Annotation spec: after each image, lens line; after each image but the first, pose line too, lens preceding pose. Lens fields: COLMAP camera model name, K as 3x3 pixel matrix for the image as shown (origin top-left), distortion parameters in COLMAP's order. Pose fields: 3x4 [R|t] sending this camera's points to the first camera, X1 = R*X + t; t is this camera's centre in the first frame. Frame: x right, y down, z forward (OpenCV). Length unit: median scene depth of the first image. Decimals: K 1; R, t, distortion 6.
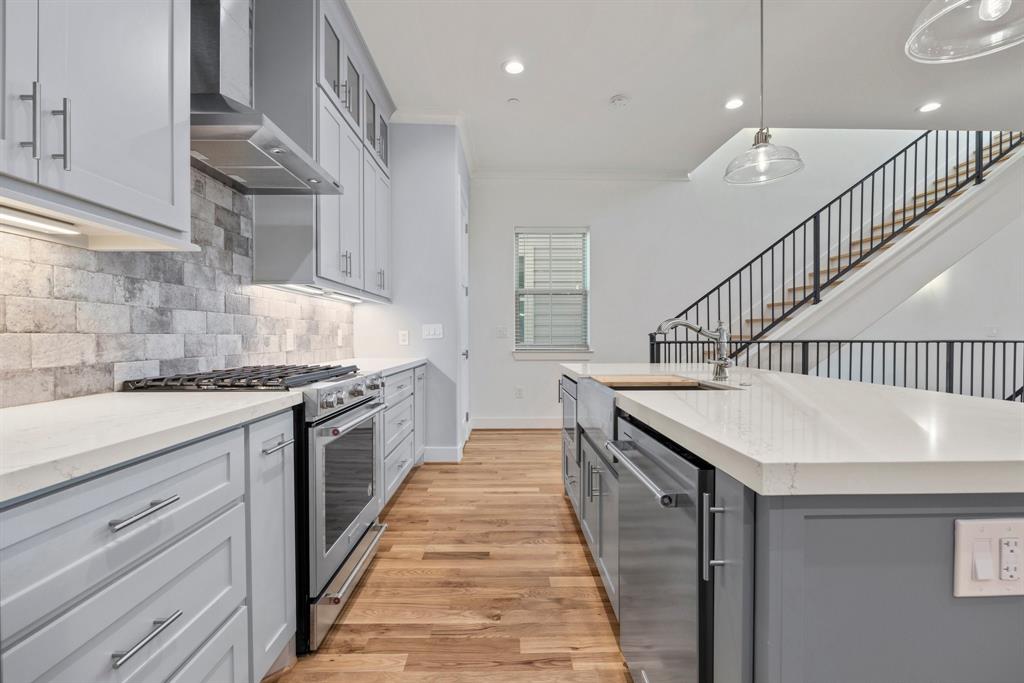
lens RADIAL K [[447.4, 0, 515.0], [0, 447.4, 342.4], [0, 0, 1]] dist [-0.000990, -0.000014]
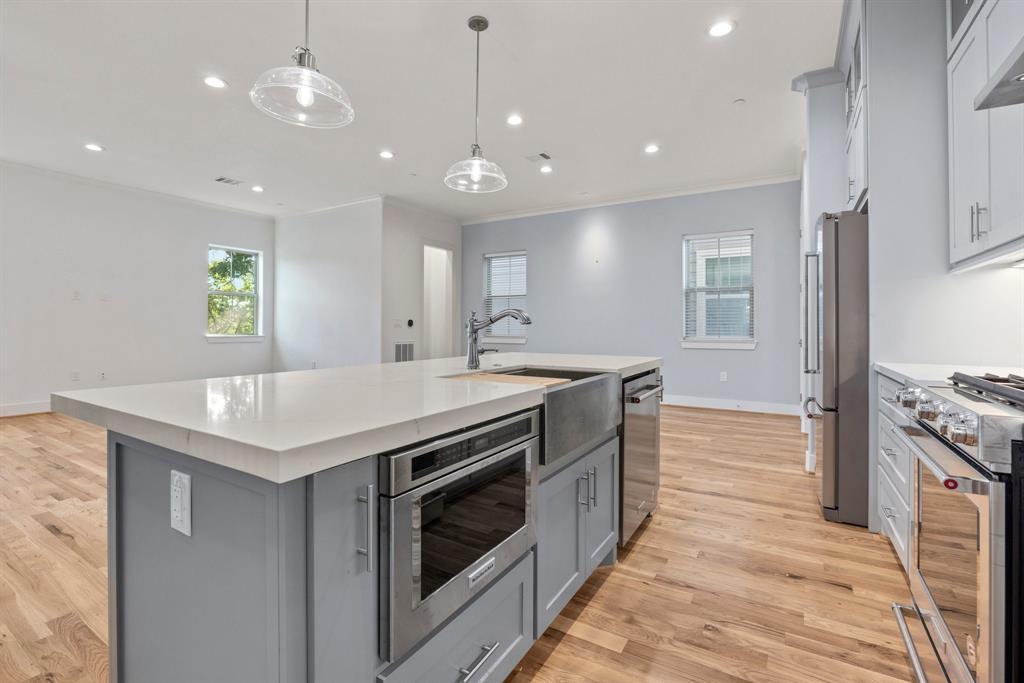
lens RADIAL K [[457.9, 0, 516.2], [0, 457.9, 320.0], [0, 0, 1]] dist [-0.016612, 0.000521]
pose [[-0.845092, 0.003314, 0.534611, -0.107154], [0.001575, 0.999992, -0.003709, -0.011790], [-0.534619, -0.002292, -0.845090, 1.035027]]
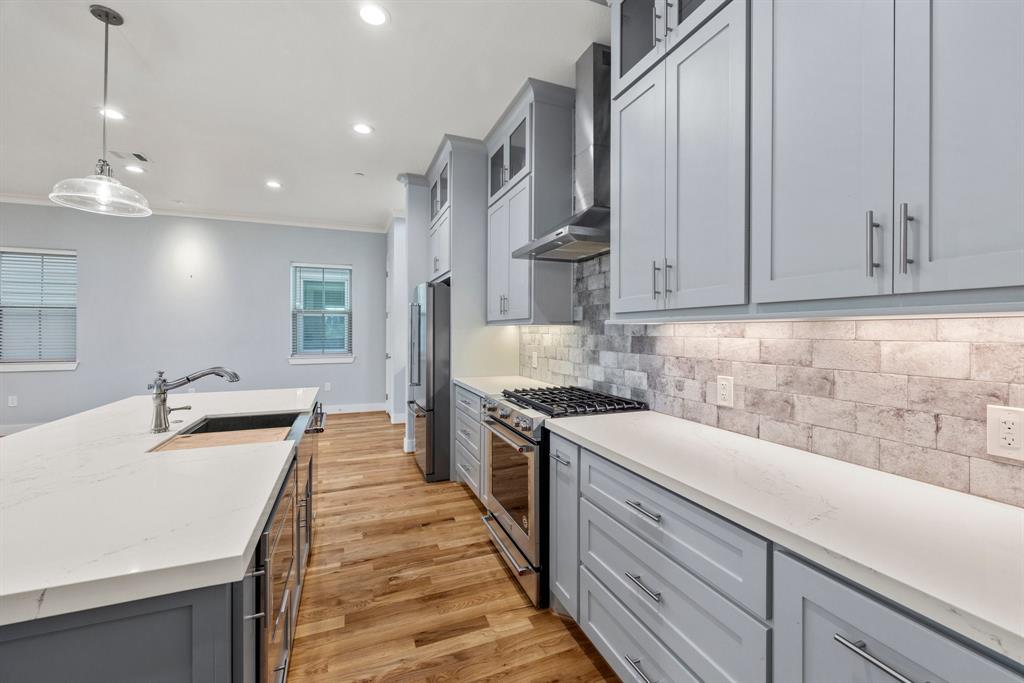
lens RADIAL K [[415.2, 0, 512.0], [0, 415.2, 327.3], [0, 0, 1]] dist [-0.001343, 0.000143]
pose [[-0.937705, -0.004352, -0.347404, 0.030085], [-0.006296, 0.999970, 0.004469, -0.084462], [0.347374, 0.006378, -0.937705, 1.190780]]
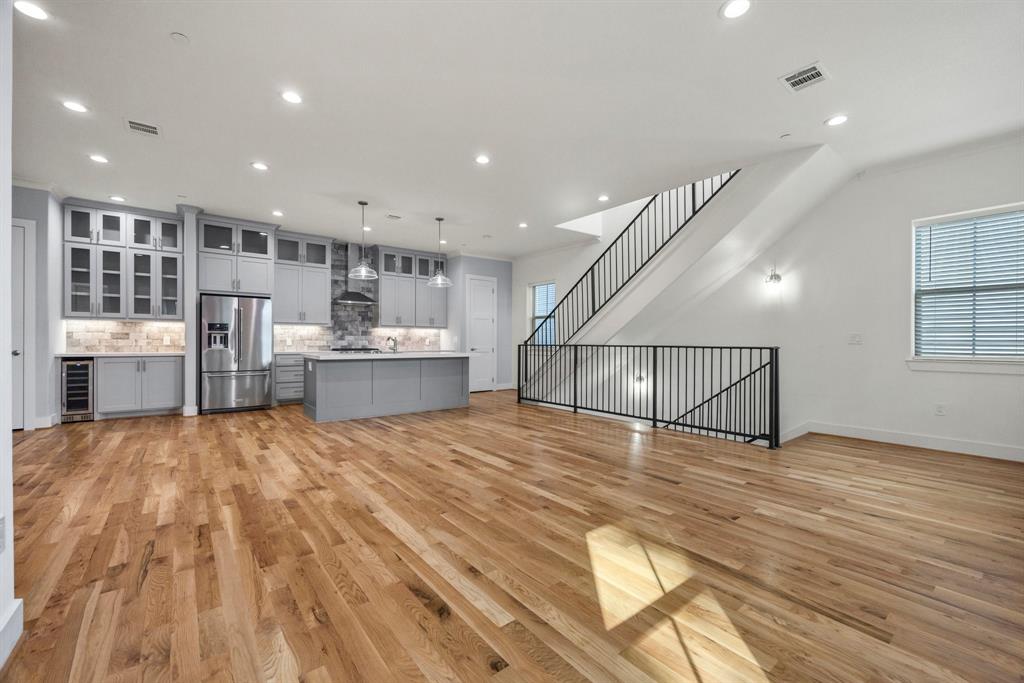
lens RADIAL K [[415.2, 0, 512.7], [0, 415.2, 346.9], [0, 0, 1]] dist [-0.001343, 0.000143]
pose [[0.604656, 0.013383, -0.796374, 2.100857], [-0.017238, 0.999845, 0.003714, 0.001735], [0.796300, 0.011482, 0.604793, -0.160486]]
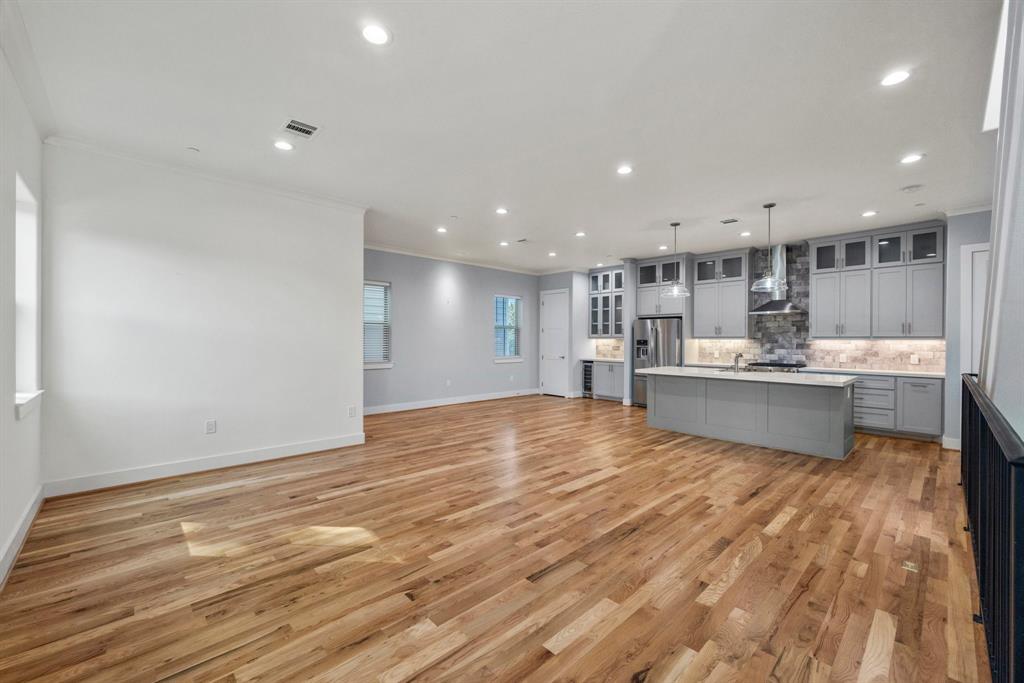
lens RADIAL K [[415.2, 0, 513.7], [0, 415.2, 336.7], [0, 0, 1]] dist [-0.001343, 0.000143]
pose [[-0.738576, -0.009168, -0.674108, 2.059175], [-0.015771, 0.999869, 0.003681, -0.087939], [0.673986, 0.013350, -0.738623, 1.194679]]
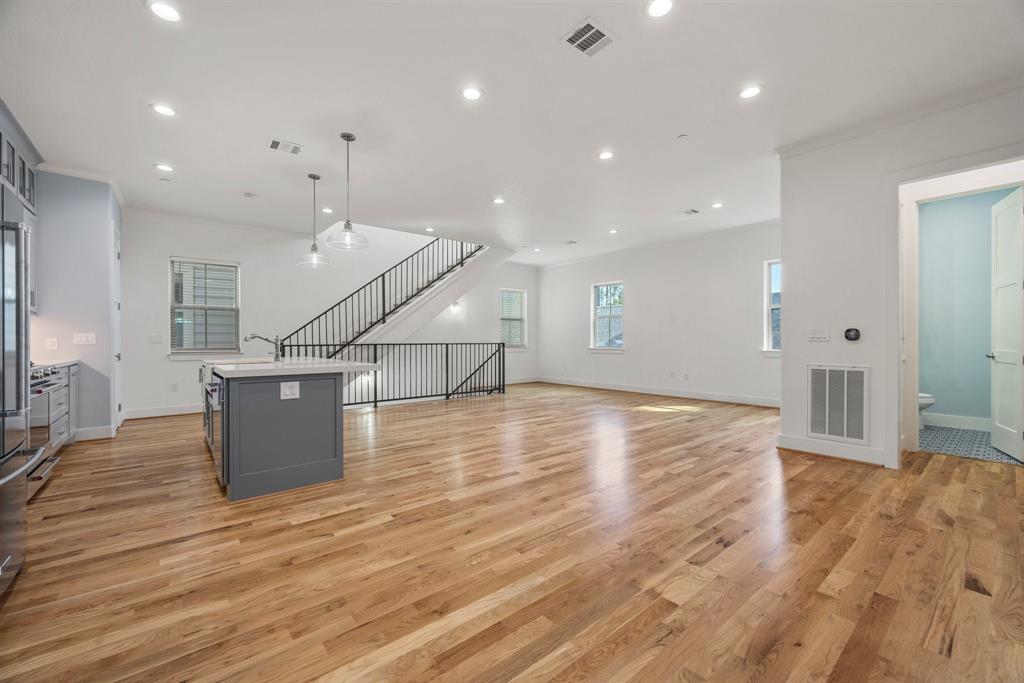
lens RADIAL K [[415.2, 0, 510.4], [0, 415.2, 340.5], [0, 0, 1]] dist [-0.001343, 0.000143]
pose [[0.786115, -0.002542, 0.618075, 0.046672], [0.012118, 0.999863, -0.011301, 0.009579], [-0.617962, 0.016373, 0.786038, -0.793078]]
